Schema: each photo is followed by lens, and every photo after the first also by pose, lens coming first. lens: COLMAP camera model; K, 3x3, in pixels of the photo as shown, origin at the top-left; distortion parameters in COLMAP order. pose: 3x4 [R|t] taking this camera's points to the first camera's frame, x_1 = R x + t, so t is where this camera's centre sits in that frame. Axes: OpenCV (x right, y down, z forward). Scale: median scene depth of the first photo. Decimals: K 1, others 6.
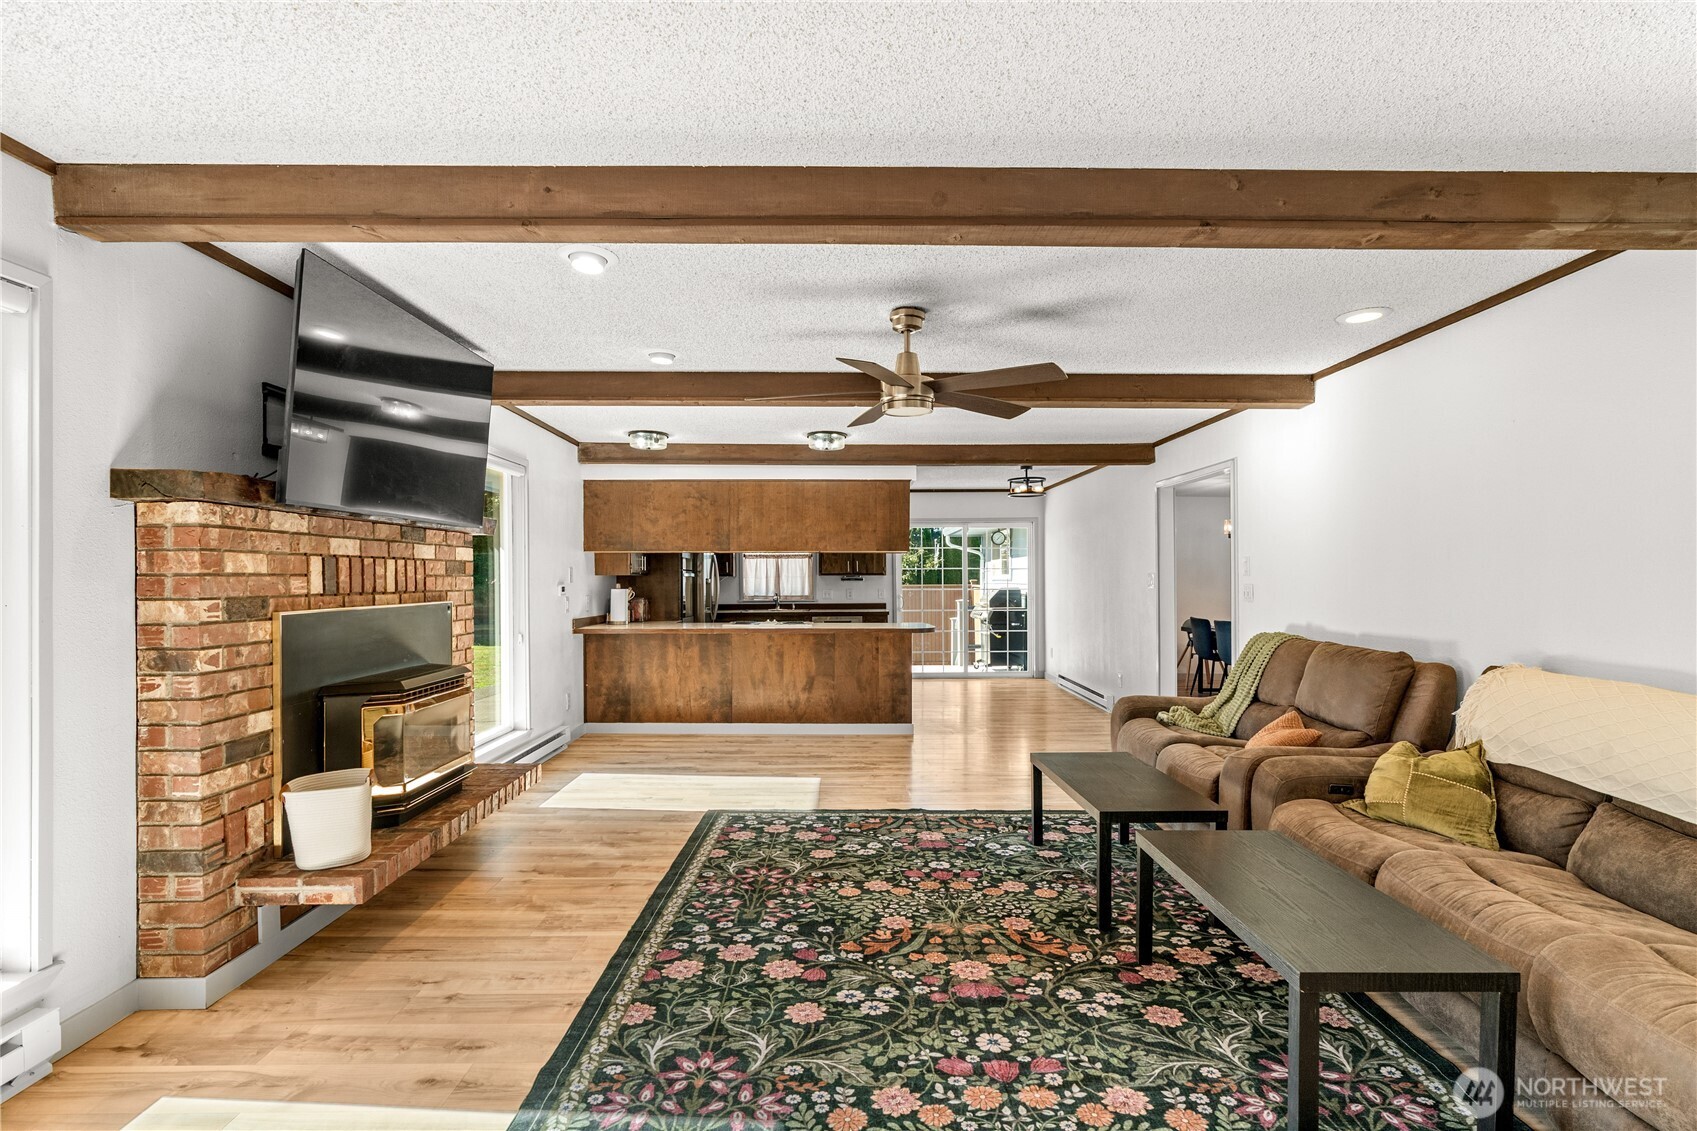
lens RADIAL K [[811.1, 0, 834.6], [0, 811.1, 577.1], [0, 0, 1]] dist [-0.001691, 0.000821]
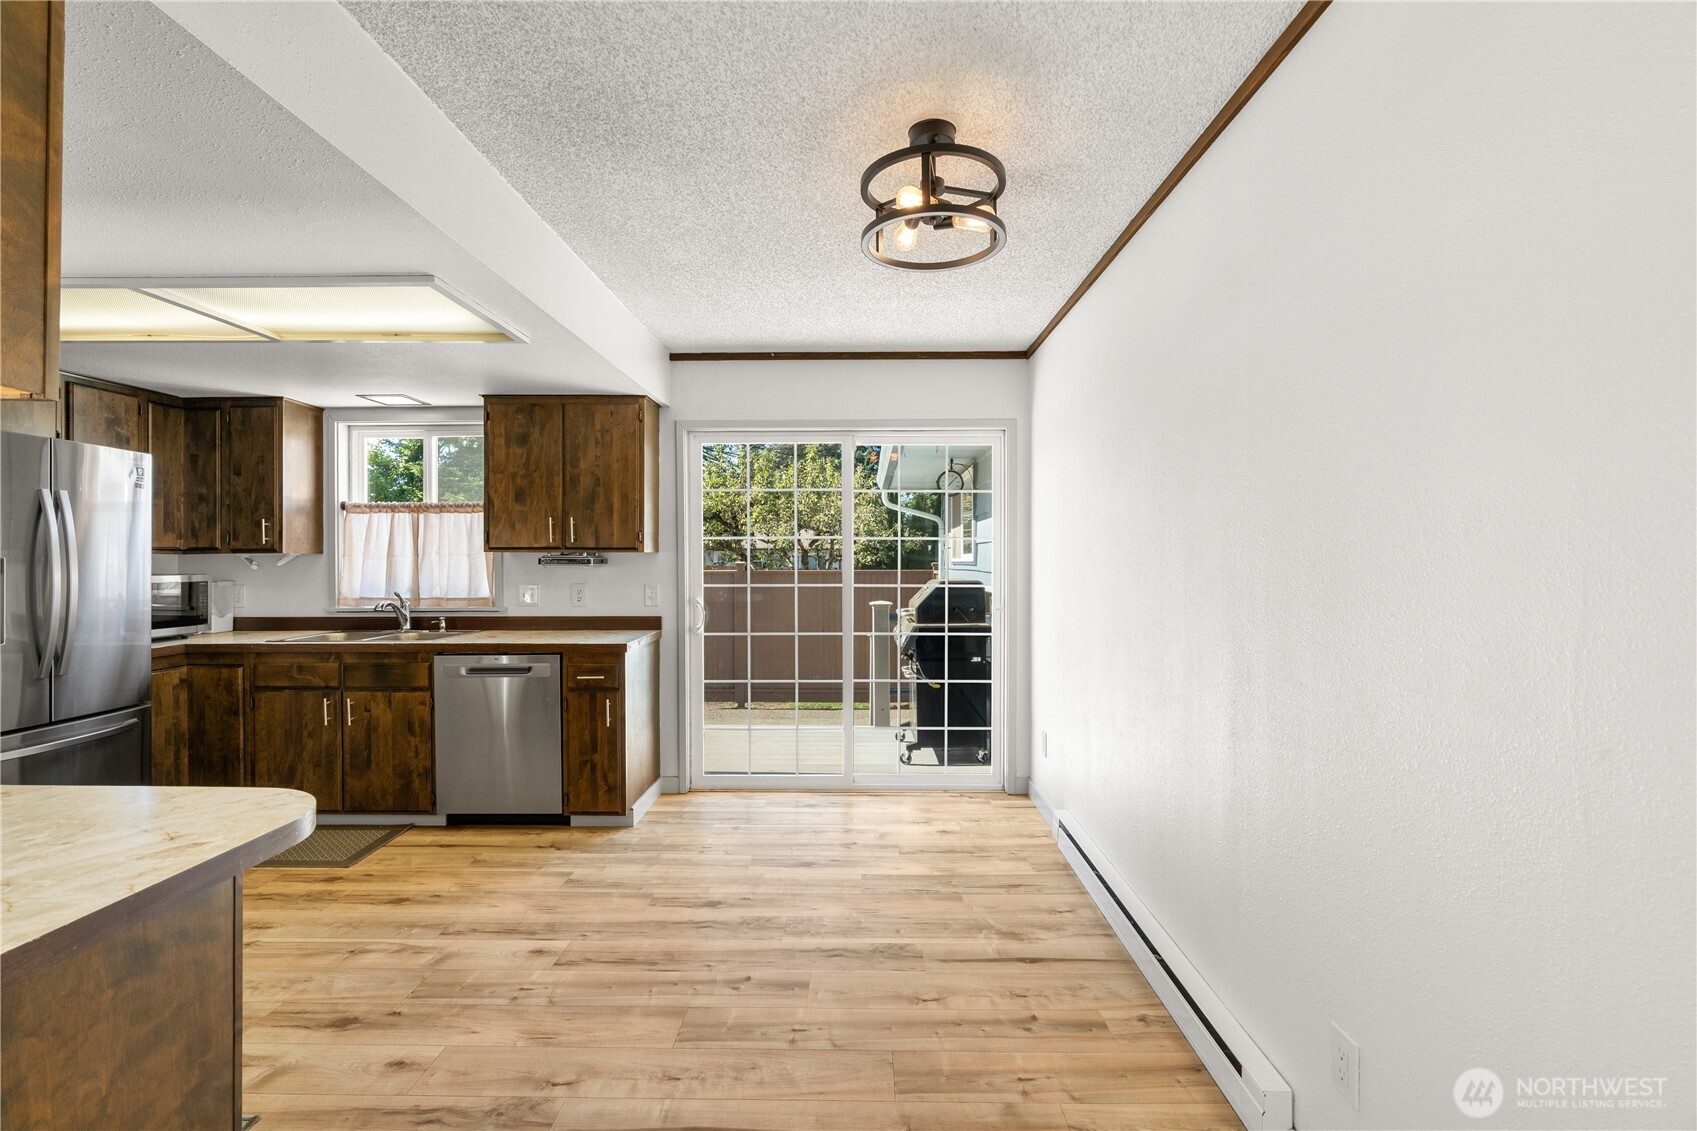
lens RADIAL K [[774.9, 0, 847.9], [0, 774.9, 565.4], [0, 0, 1]] dist [-0.001738, 0.000575]
pose [[0.999861, 0.009461, 0.013712, 0.215761], [-0.009706, 0.999792, 0.017936, -0.005729], [-0.013540, -0.018067, 0.999745, 0.819243]]
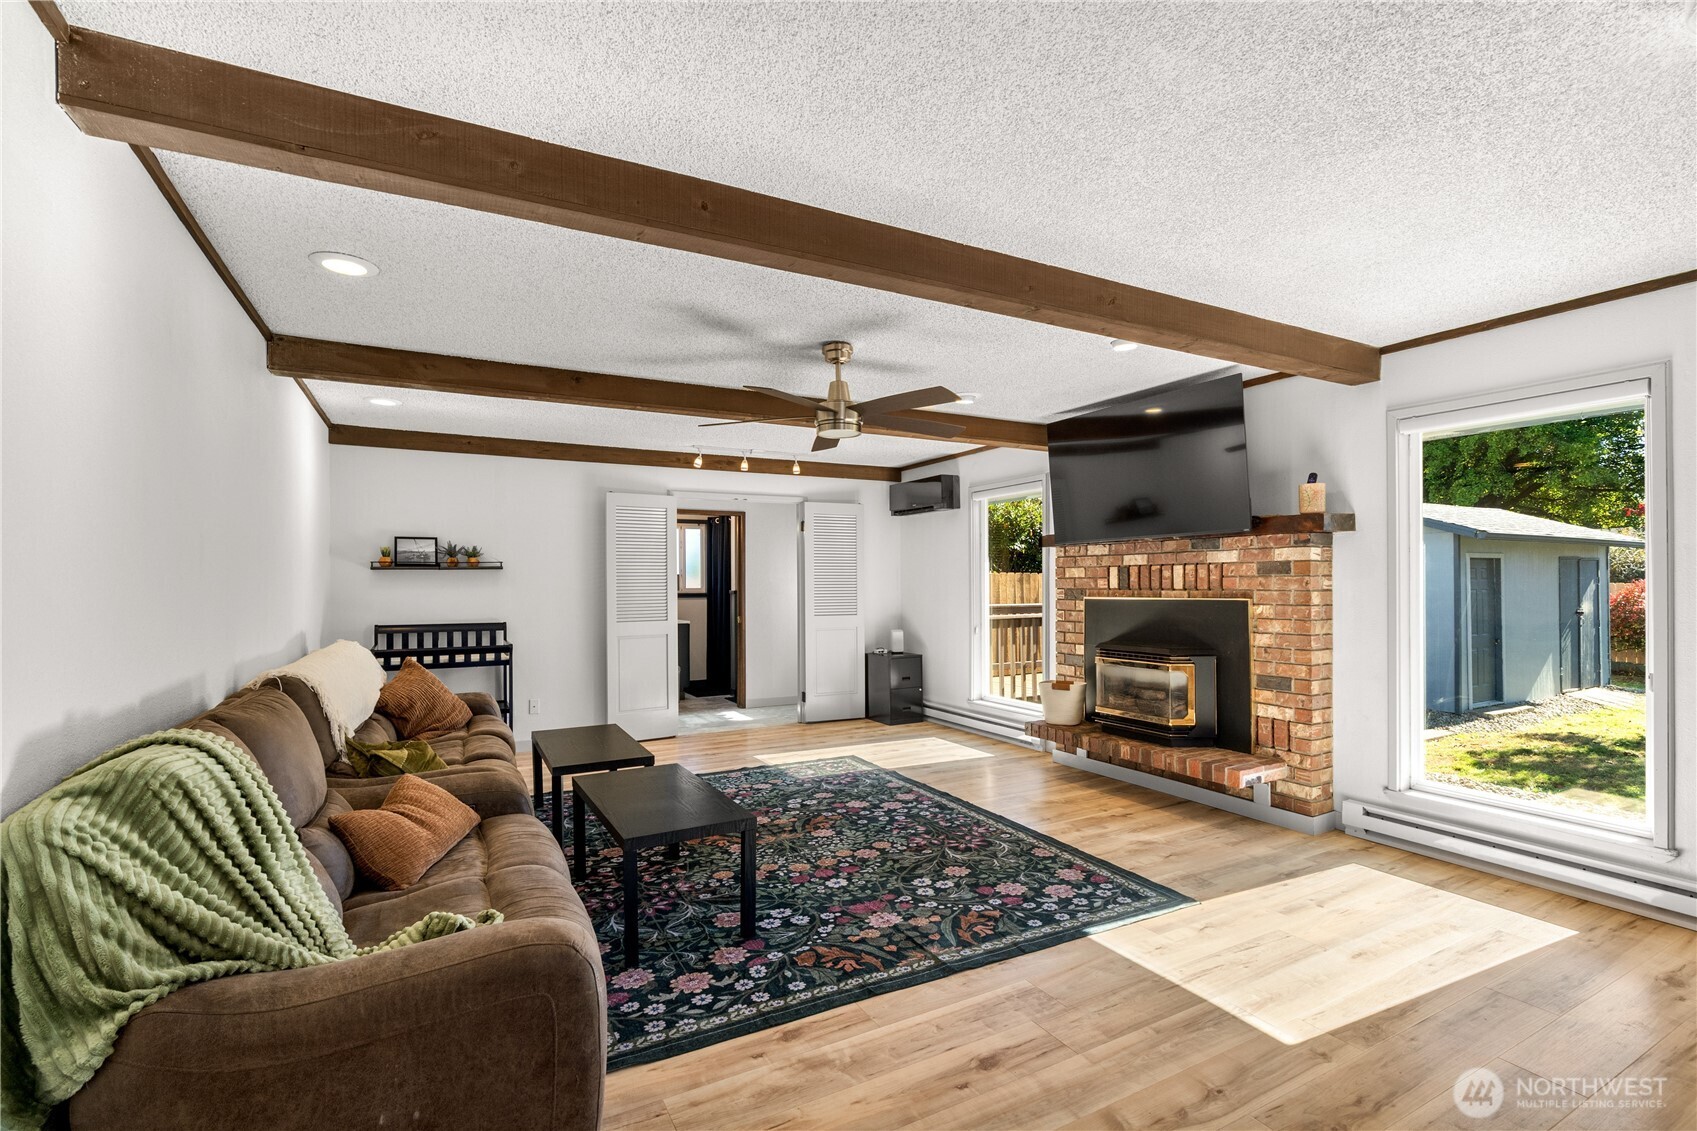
lens RADIAL K [[774.9, 0, 844.2], [0, 774.9, 568.8], [0, 0, 1]] dist [-0.001738, 0.000575]
pose [[-0.883642, -0.000284, -0.468162, 0.584296], [0.010146, 0.999753, -0.019757, 0.004878], [0.468052, -0.022208, -0.883422, 1.938418]]
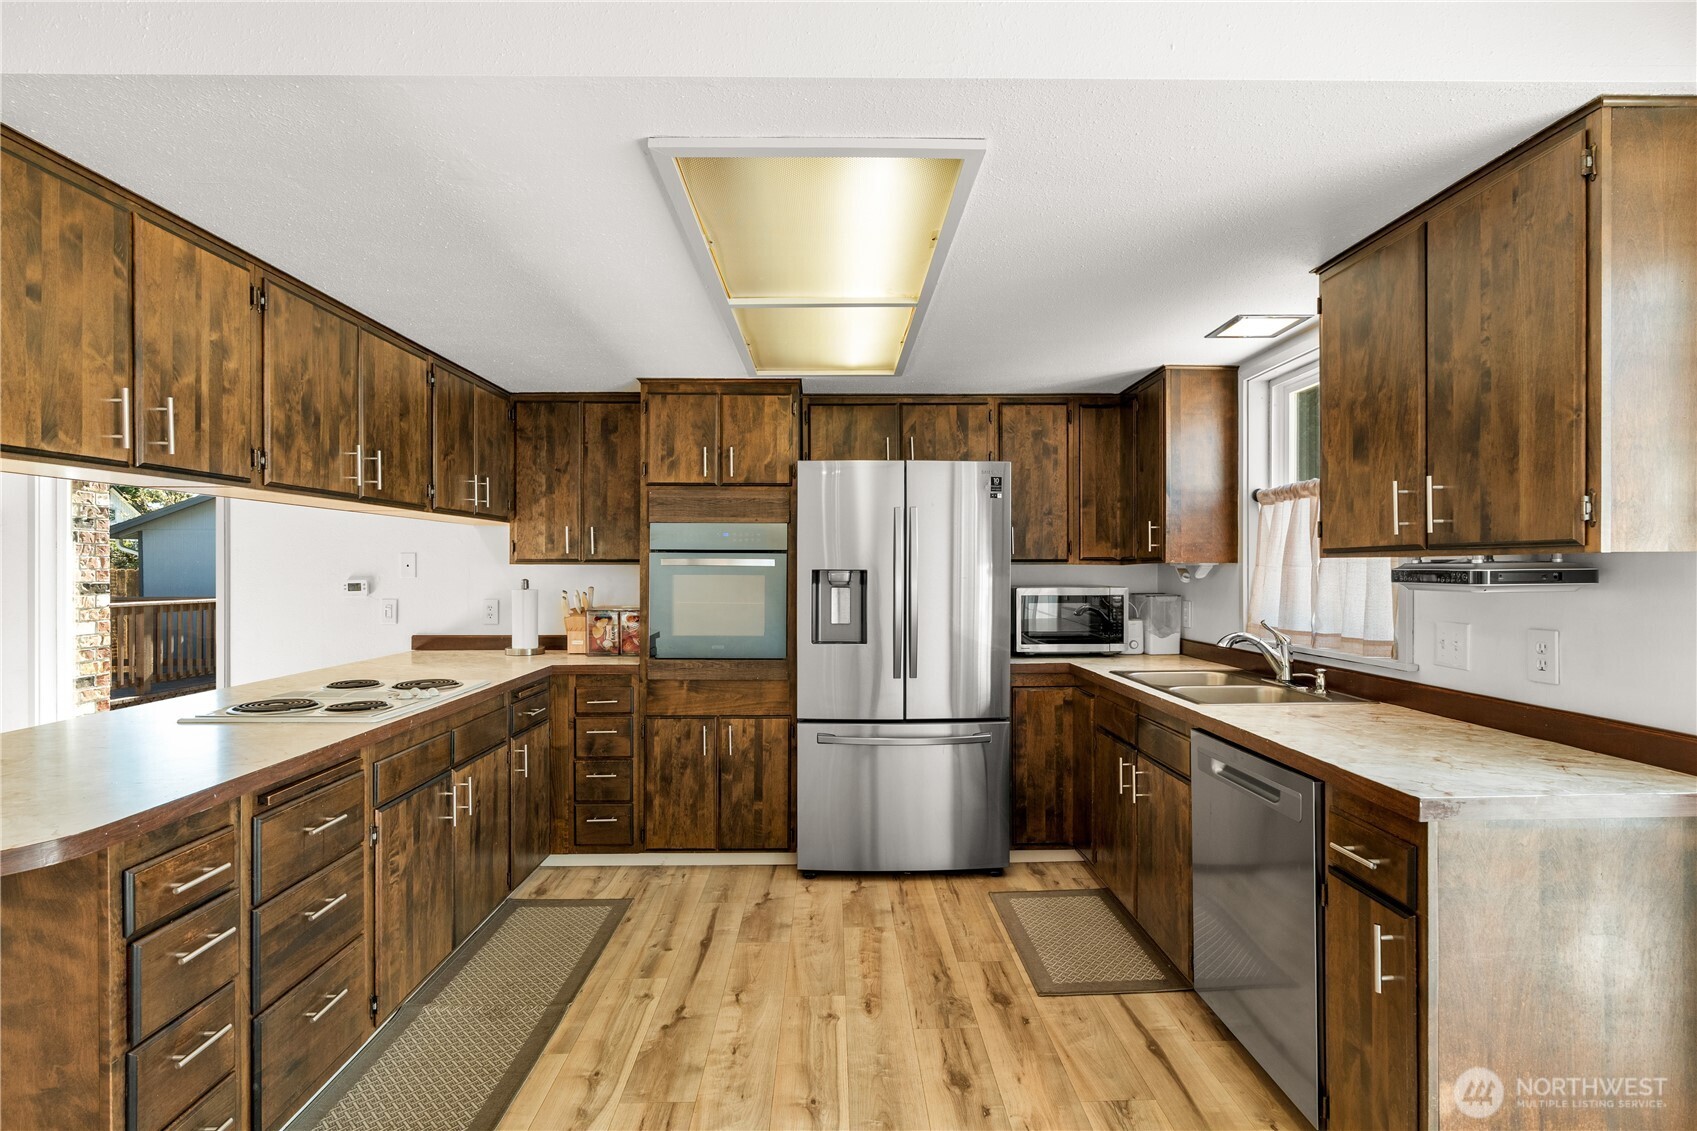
lens RADIAL K [[811.1, 0, 849.0], [0, 811.1, 572.1], [0, 0, 1]] dist [-0.001691, 0.000821]
pose [[0.041554, 0.014430, -0.999032, 0.269720], [0.017787, 0.999727, 0.015180, -0.005348], [0.998978, -0.018400, 0.041286, 1.176479]]
